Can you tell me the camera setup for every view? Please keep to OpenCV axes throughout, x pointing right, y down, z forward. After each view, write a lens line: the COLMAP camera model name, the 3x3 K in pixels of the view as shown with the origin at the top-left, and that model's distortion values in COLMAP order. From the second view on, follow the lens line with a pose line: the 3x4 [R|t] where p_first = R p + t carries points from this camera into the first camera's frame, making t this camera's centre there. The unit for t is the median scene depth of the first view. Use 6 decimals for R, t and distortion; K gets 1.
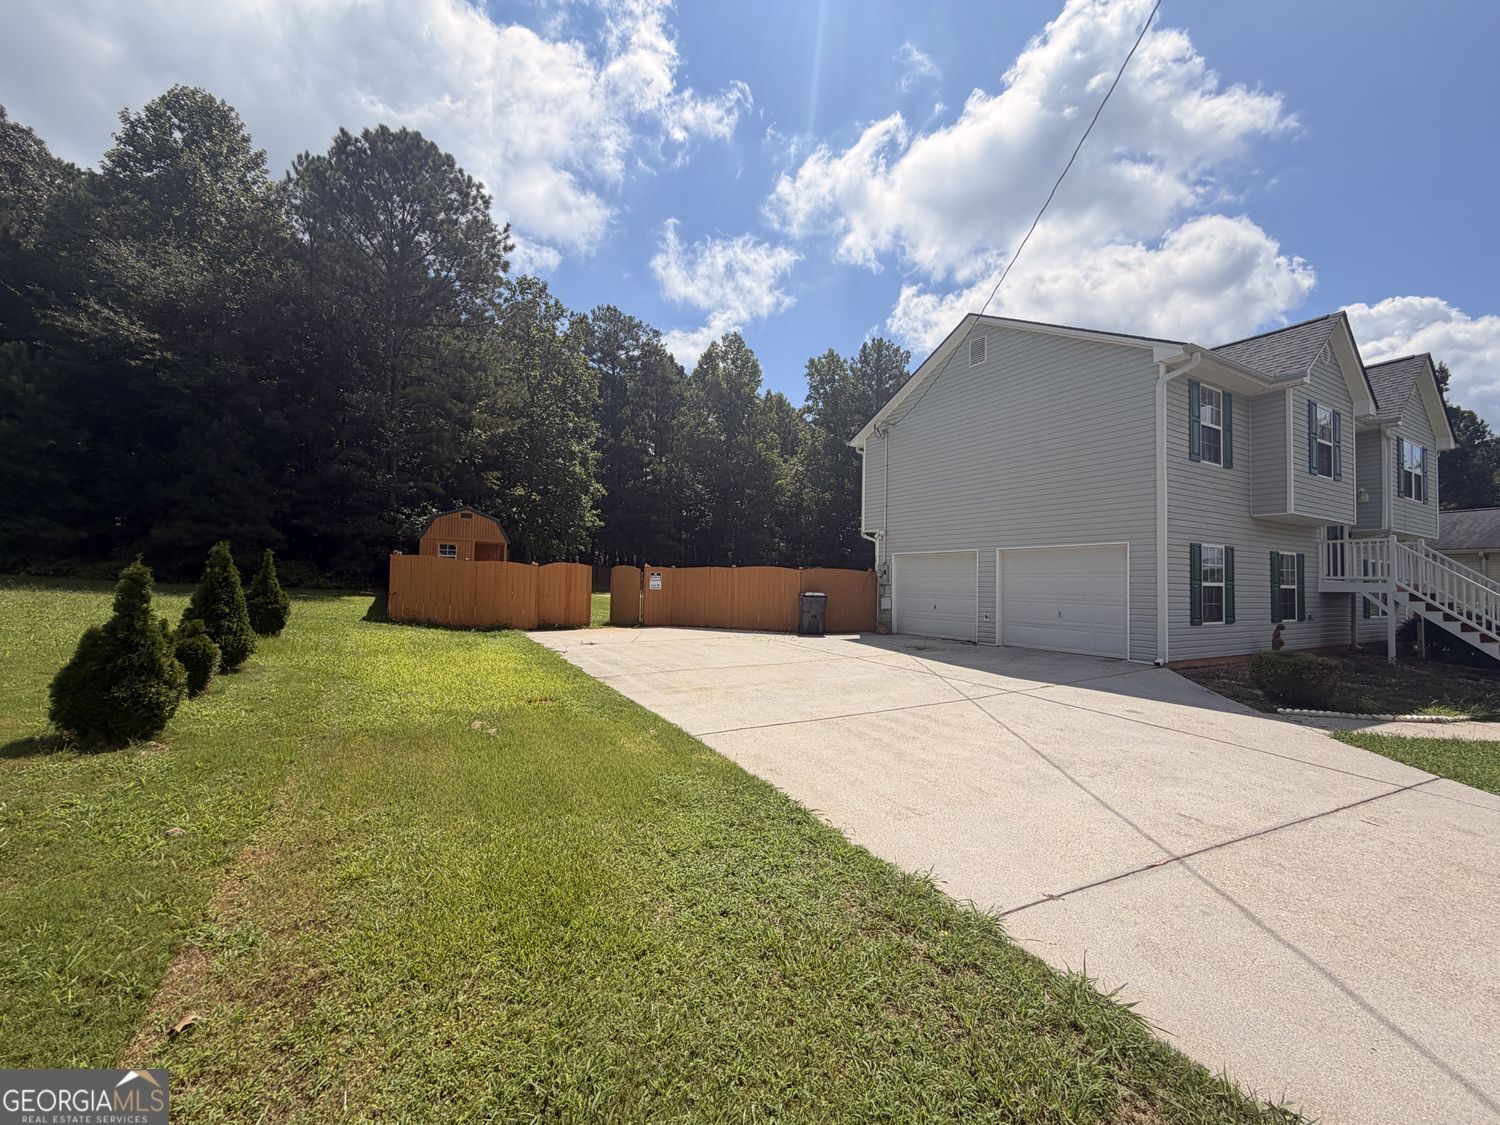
lens RADIAL K [[600.2, 0, 747.9], [0, 600.2, 561.0], [0, 0, 1]] dist [0.000569, -0.000217]
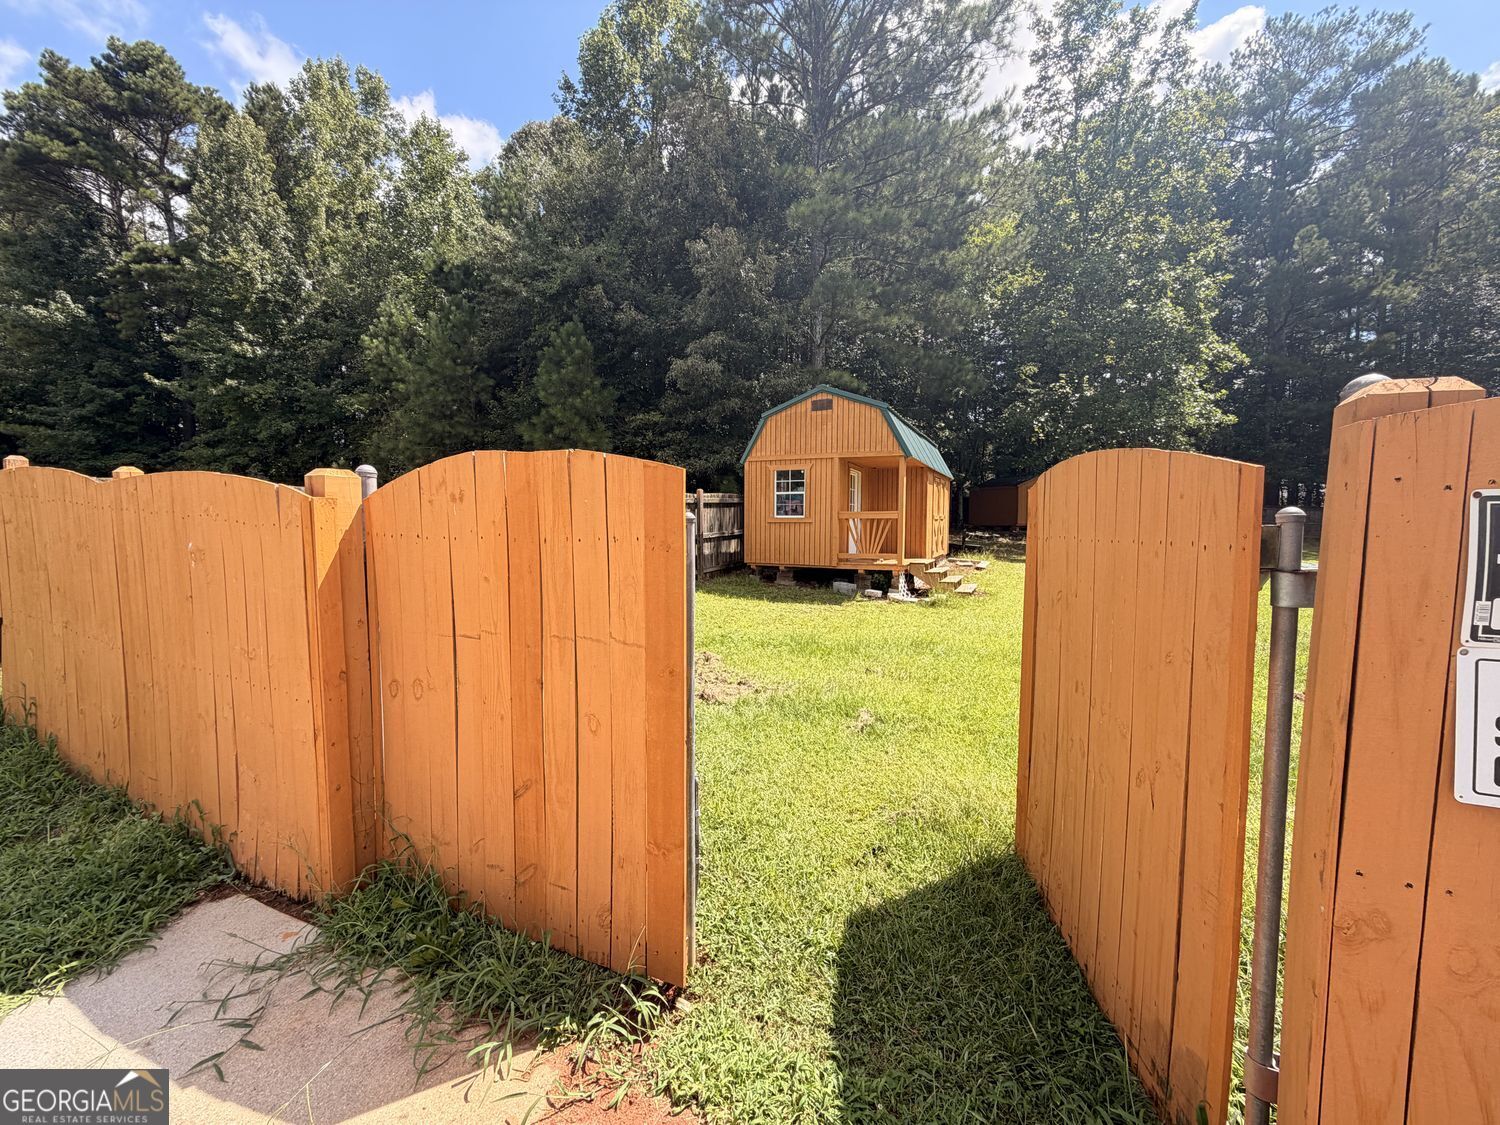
lens RADIAL K [[602.4, 0, 752.8], [0, 602.4, 566.8], [0, 0, 1]] dist [-0.001119, -0.000311]
pose [[0.581623, 0.038181, -0.812562, -0.113522], [0.038107, 0.996522, 0.074102, 0.013868], [0.812565, -0.074064, 0.578146, 0.681713]]
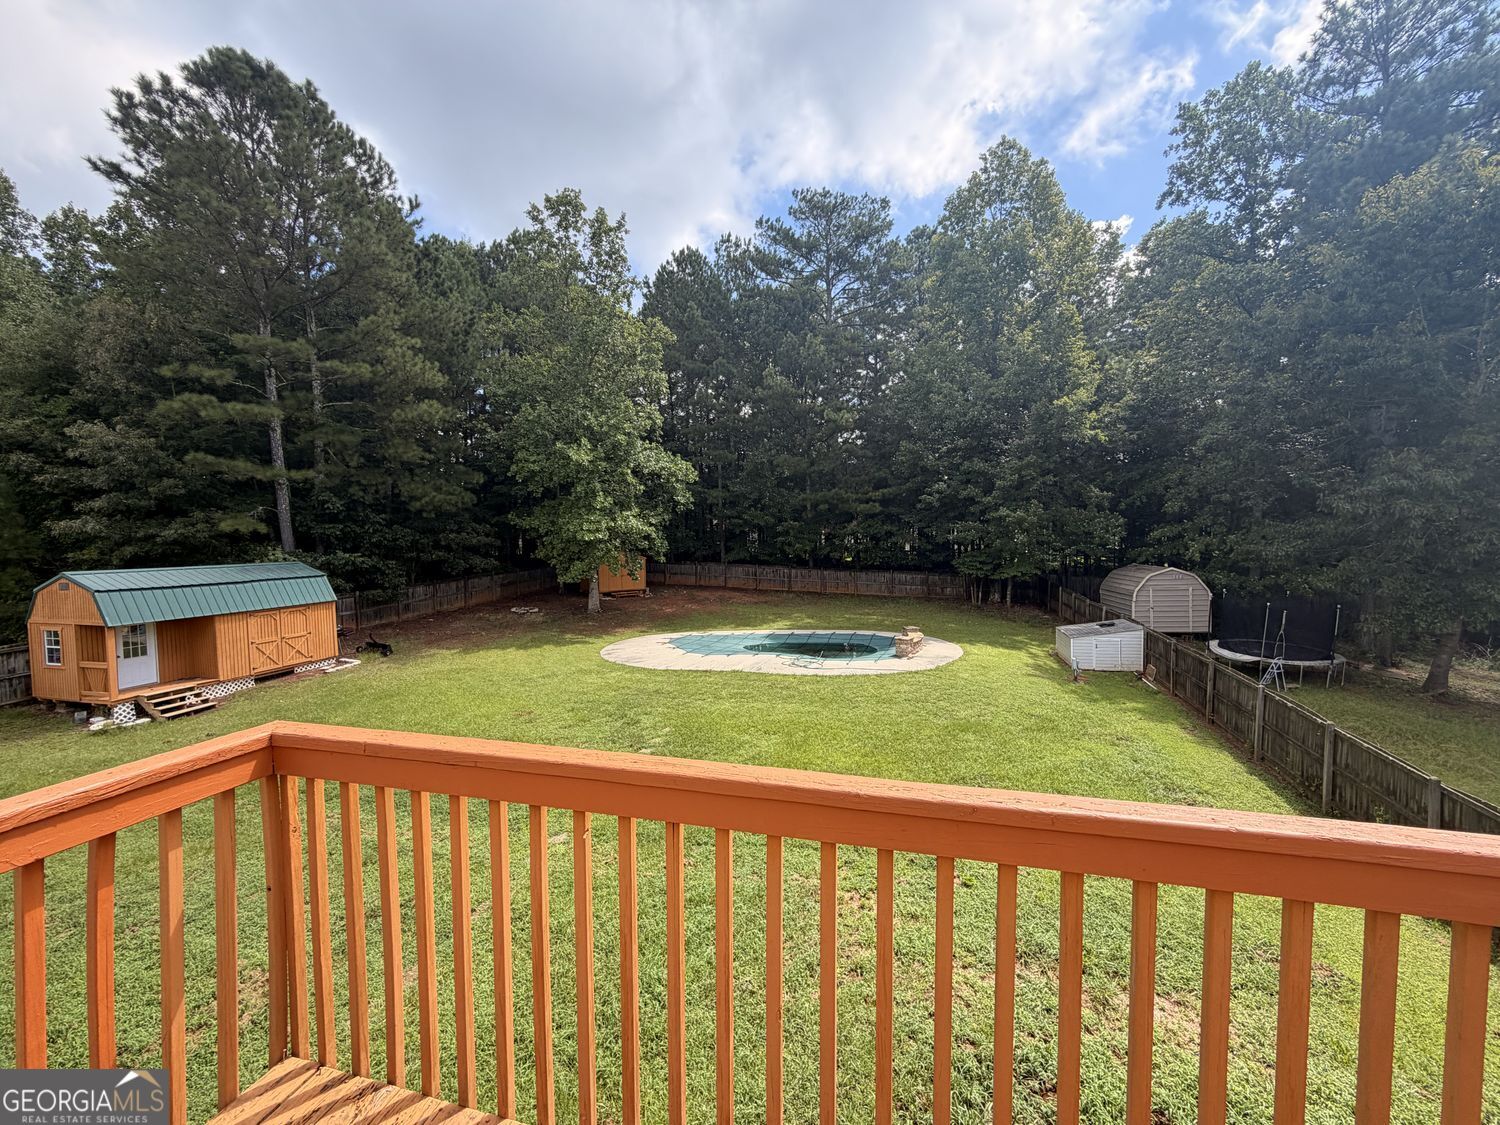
lens RADIAL K [[599.1, 0, 747.0], [0, 599.1, 560.7], [0, 0, 1]] dist [0.002110, 0.000181]
pose [[0.703158, -0.002353, -0.711029, 0.521034], [0.060382, 0.996580, 0.056415, -0.094493], [0.708465, -0.082602, 0.700896, 1.072733]]
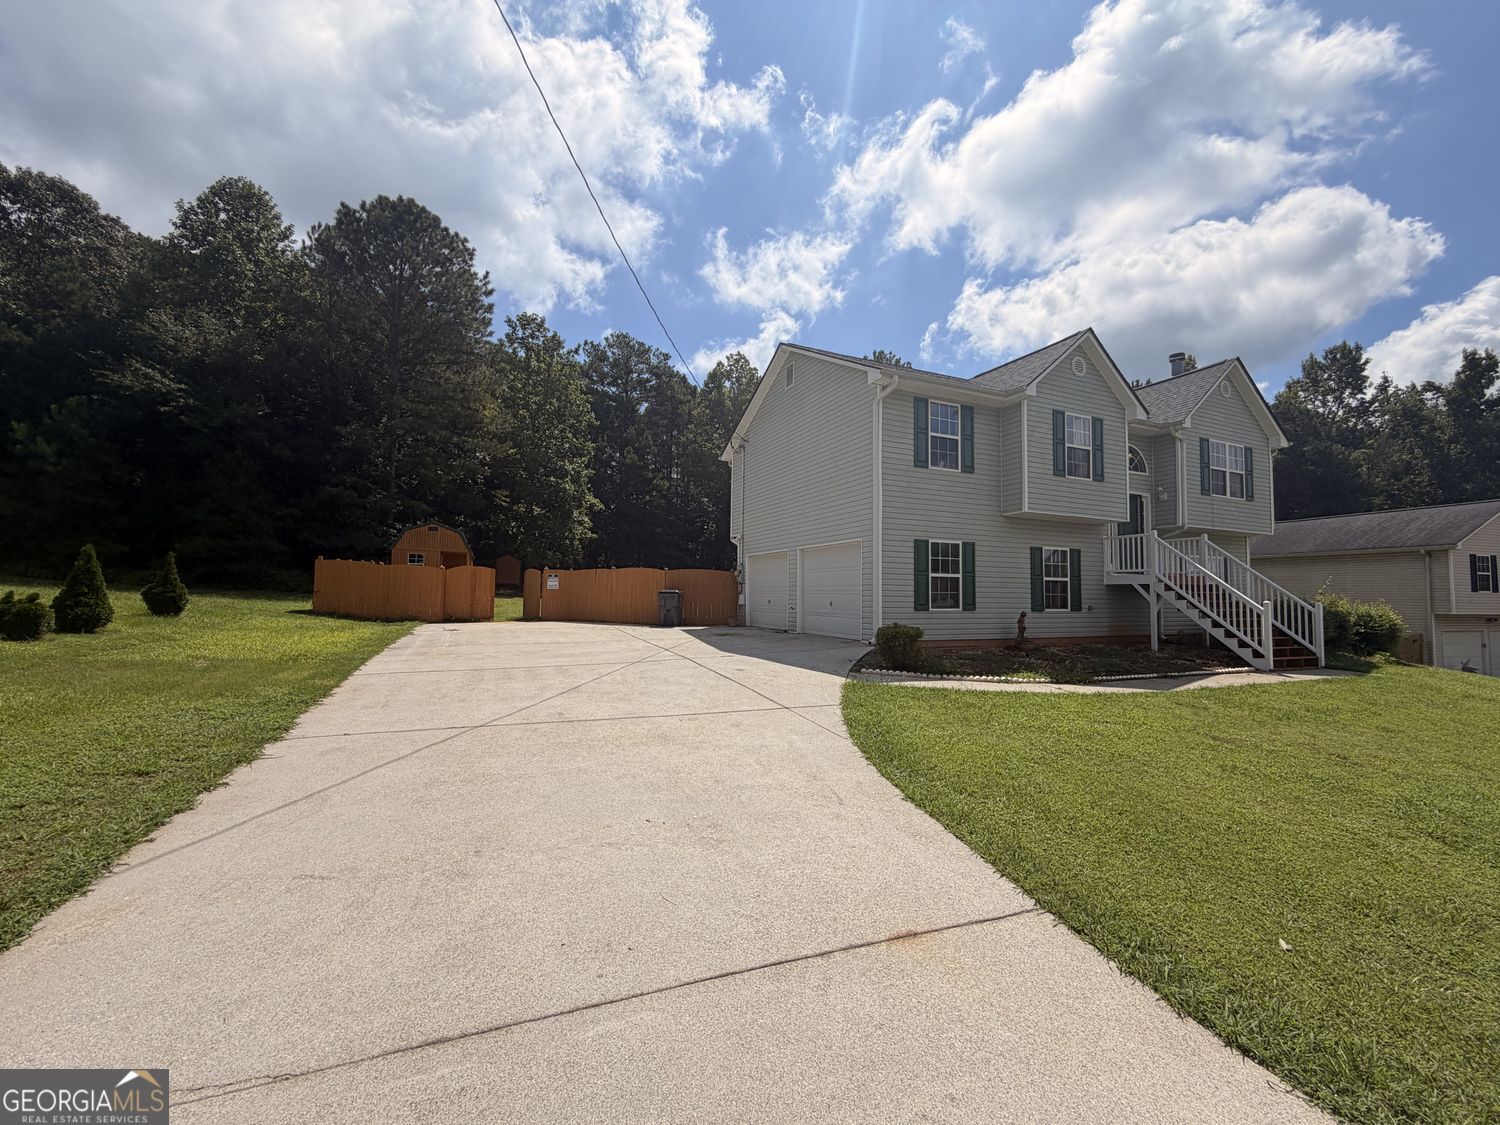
lens RADIAL K [[600.2, 0, 747.9], [0, 600.2, 561.0], [0, 0, 1]] dist [0.000569, -0.000217]
pose [[0.994514, -0.010706, -0.104056, 0.254219], [0.008499, 0.999730, -0.021629, 0.016198], [0.104260, 0.020626, 0.994336, -0.081777]]
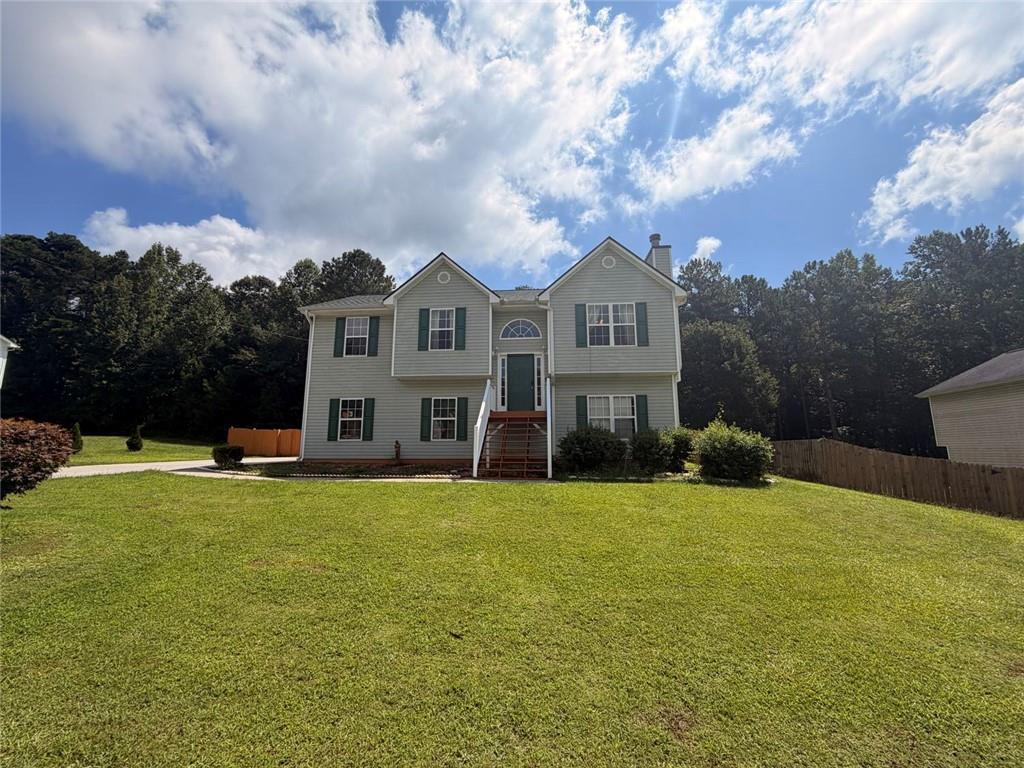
lens RADIAL K [[409.0, 0, 510.0], [0, 409.0, 382.8], [0, 0, 1]] dist [0.002110, 0.000181]
pose [[0.822774, -0.112995, -0.557023, 0.929535], [0.035969, 0.988426, -0.147378, 0.064582], [0.567229, 0.101224, 0.817316, 0.109769]]
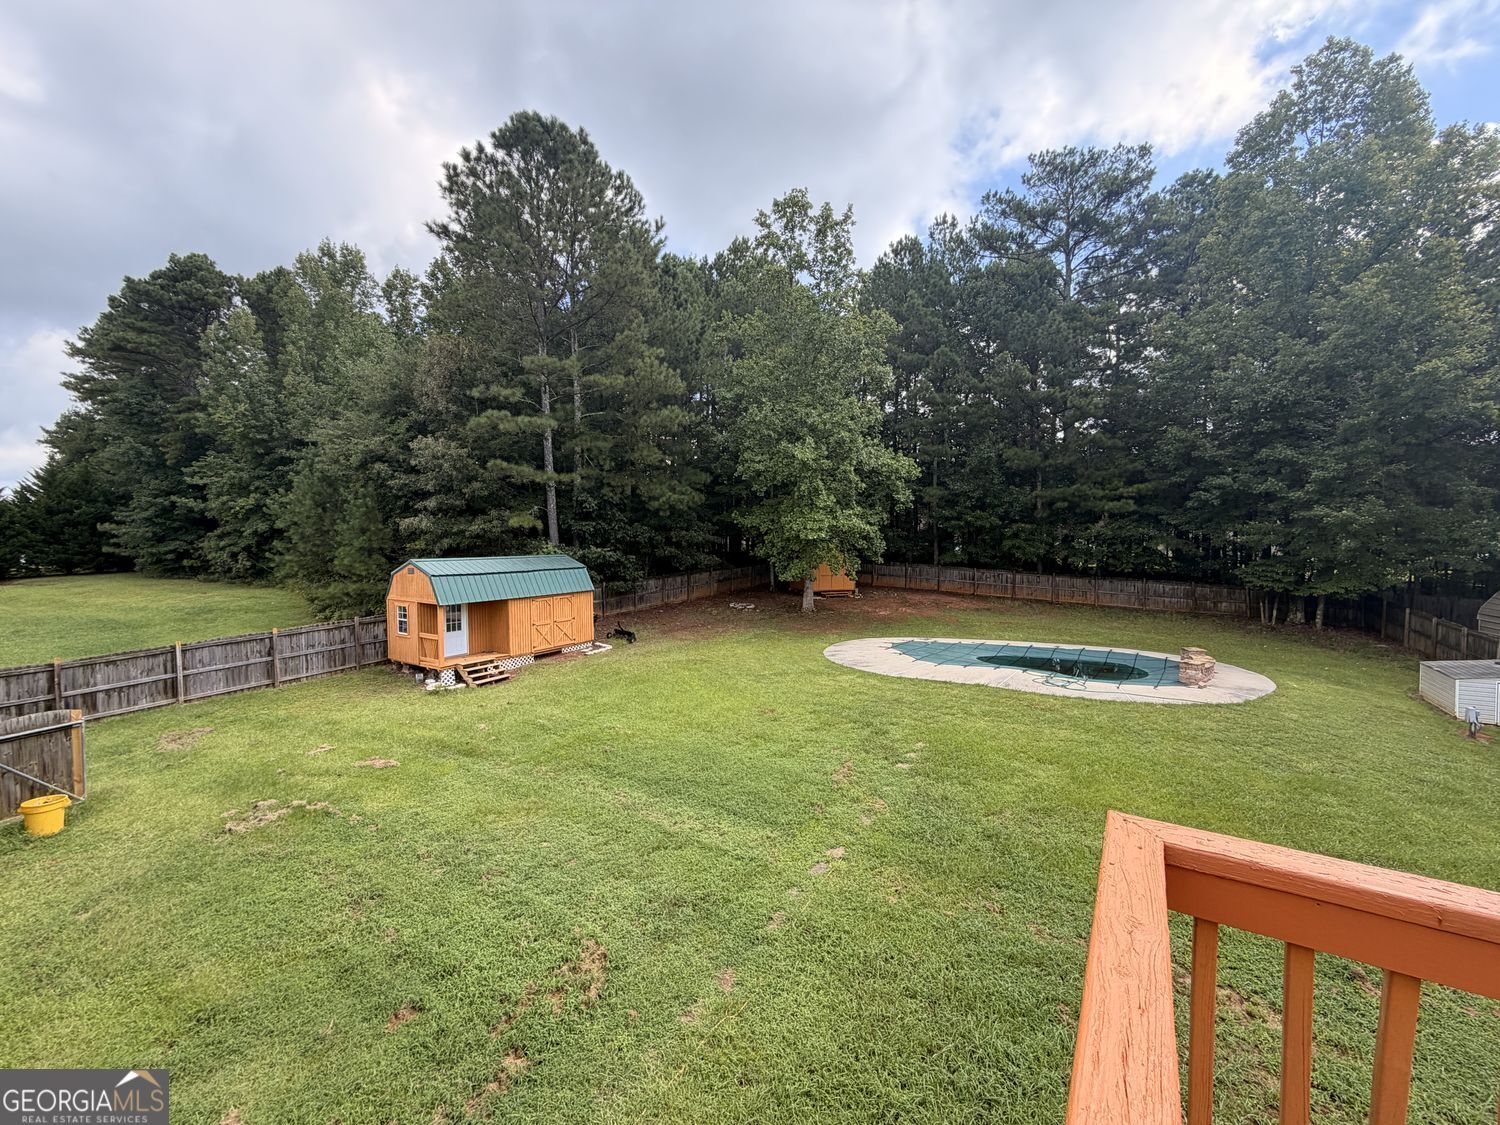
lens RADIAL K [[600.2, 0, 747.9], [0, 600.2, 561.0], [0, 0, 1]] dist [0.000569, -0.000217]
pose [[0.460490, 0.012799, -0.887573, 0.454319], [0.050137, 0.997925, 0.040402, -0.097642], [0.886248, -0.063105, 0.458893, 1.034178]]
